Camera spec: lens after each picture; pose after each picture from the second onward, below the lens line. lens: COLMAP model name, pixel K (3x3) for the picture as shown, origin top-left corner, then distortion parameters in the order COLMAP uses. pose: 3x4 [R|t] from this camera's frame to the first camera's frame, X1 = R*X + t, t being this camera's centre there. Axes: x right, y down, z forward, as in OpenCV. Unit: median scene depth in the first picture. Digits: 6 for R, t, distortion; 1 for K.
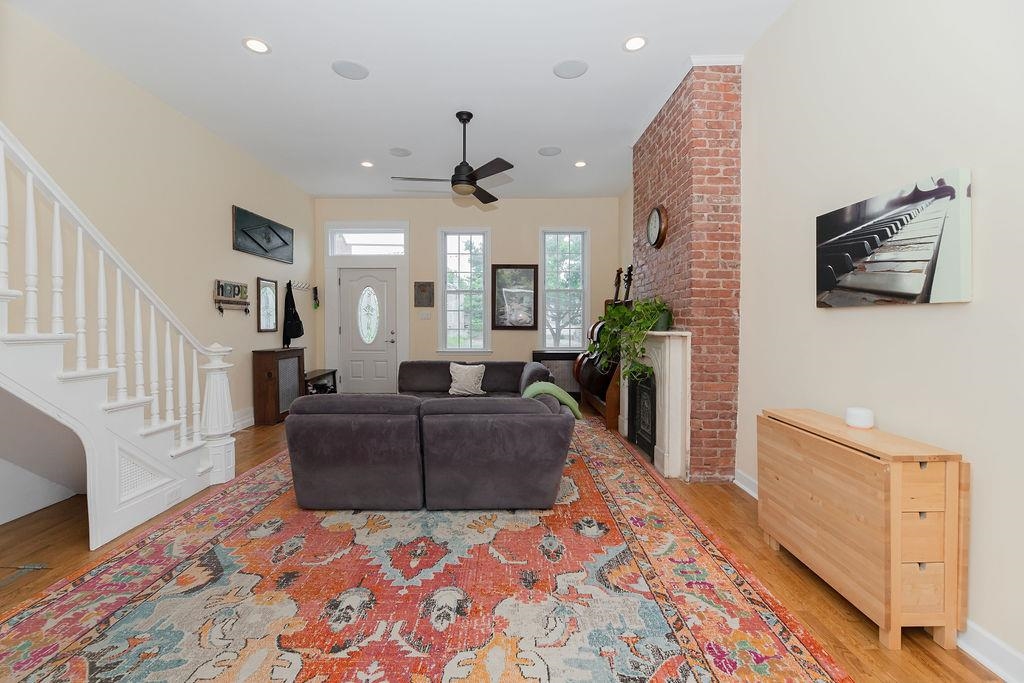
lens RADIAL K [[415.8, 0, 510.5], [0, 415.8, 325.5], [0, 0, 1]] dist [0.001772, -0.001462]
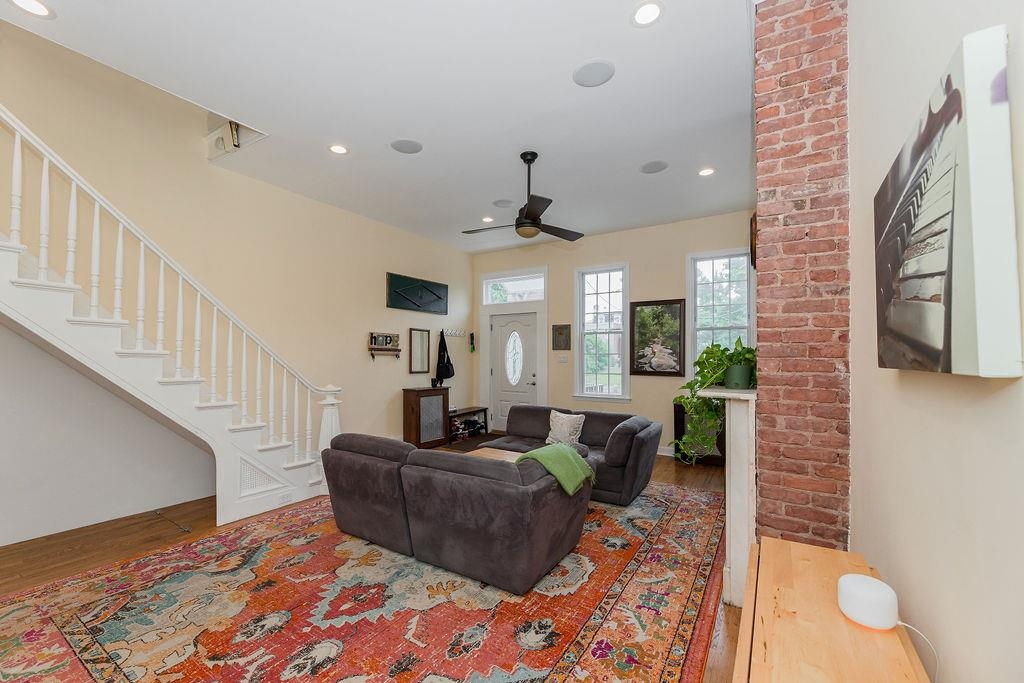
lens RADIAL K [[415.8, 0, 506.4], [0, 415.8, 351.6], [0, 0, 1]] dist [0.001772, -0.001462]
pose [[0.841605, -0.005224, -0.540068, 0.500877], [-0.009699, 0.999646, -0.024784, -0.035905], [0.540006, 0.026096, 0.841256, 0.236898]]
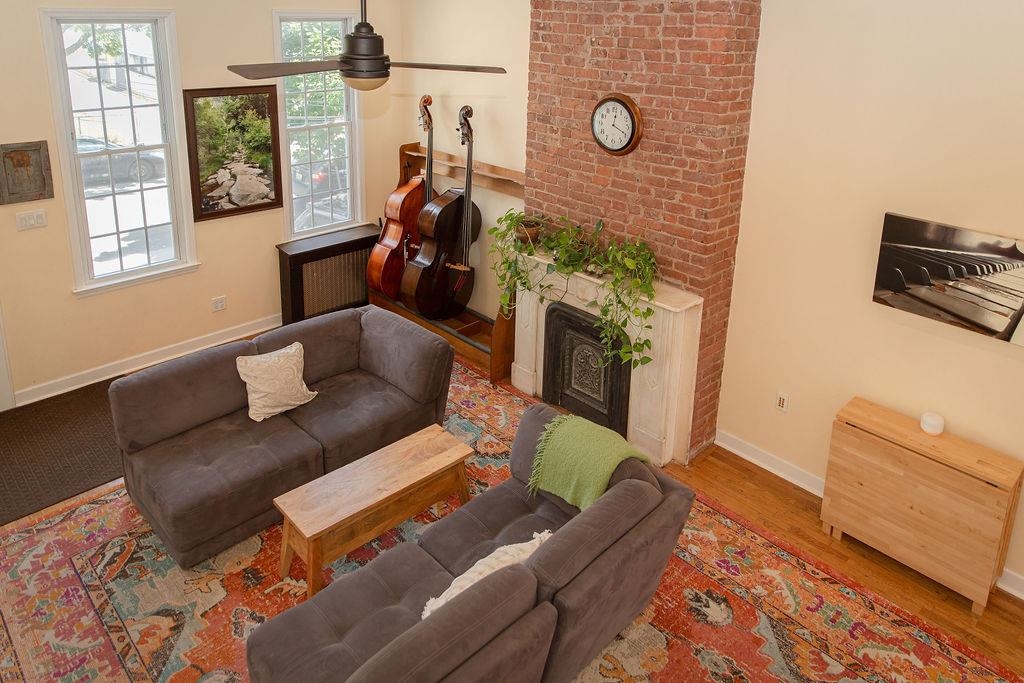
lens RADIAL K [[713.4, 0, 501.1], [0, 713.4, 169.5], [0, 0, 1]] dist [0.001322, 0.003109]
pose [[0.724422, -0.143055, 0.674350, -0.803309], [-0.015109, 0.974701, 0.223002, -0.572578], [-0.689191, -0.171736, 0.703934, 0.377963]]
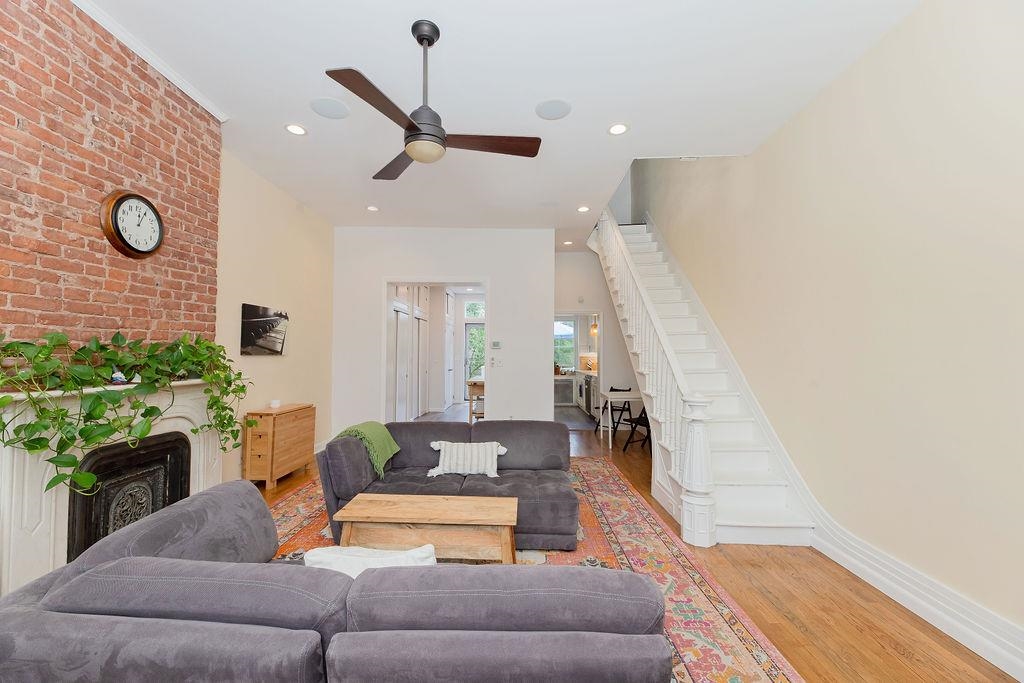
lens RADIAL K [[415.8, 0, 507.8], [0, 415.8, 340.0], [0, 0, 1]] dist [0.001772, -0.001462]
pose [[-0.999615, -0.004930, 0.027290, -0.343453], [-0.005582, 0.999699, -0.023871, -0.056555], [-0.027164, -0.024014, -0.999343, 2.199767]]
